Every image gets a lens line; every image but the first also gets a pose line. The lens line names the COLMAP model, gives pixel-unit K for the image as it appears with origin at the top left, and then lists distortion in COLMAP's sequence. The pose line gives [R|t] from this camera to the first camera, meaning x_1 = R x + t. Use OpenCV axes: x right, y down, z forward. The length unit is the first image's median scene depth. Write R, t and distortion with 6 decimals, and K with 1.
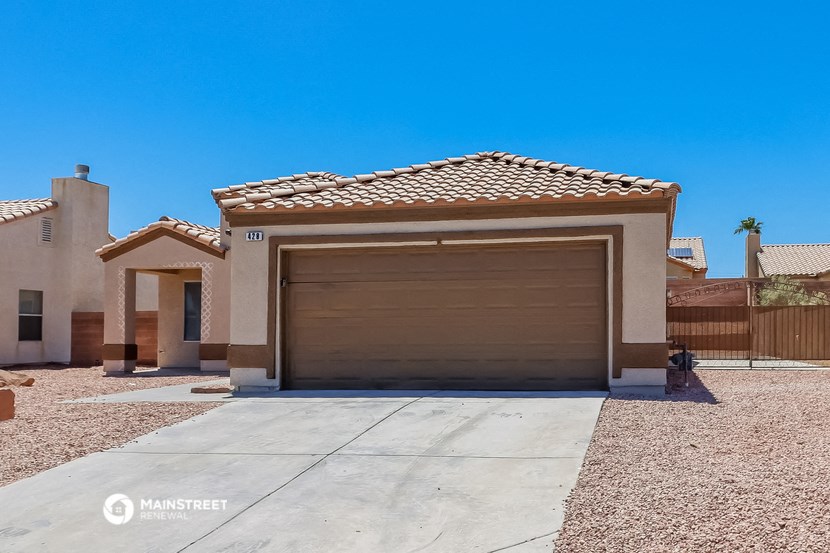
lens RADIAL K [[433.7, 0, 415.8], [0, 433.7, 278.6], [0, 0, 1]] dist [0.003547, 0.000619]
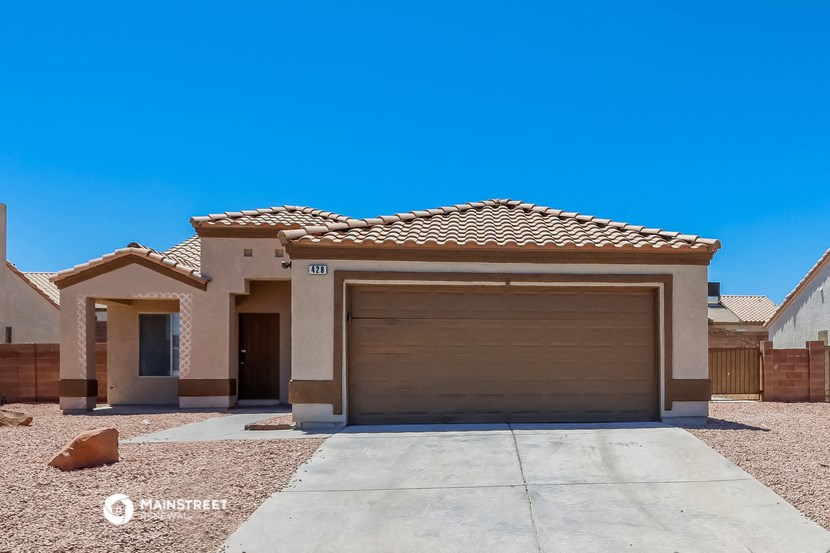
lens RADIAL K [[419.8, 0, 414.8], [0, 419.8, 320.5], [0, 0, 1]] dist [0.000741, 0.000135]
pose [[0.986399, 0.024792, 0.162488, -0.309277], [-0.026117, 0.999641, 0.006026, 0.005876], [-0.162280, -0.010188, 0.986692, 0.027304]]
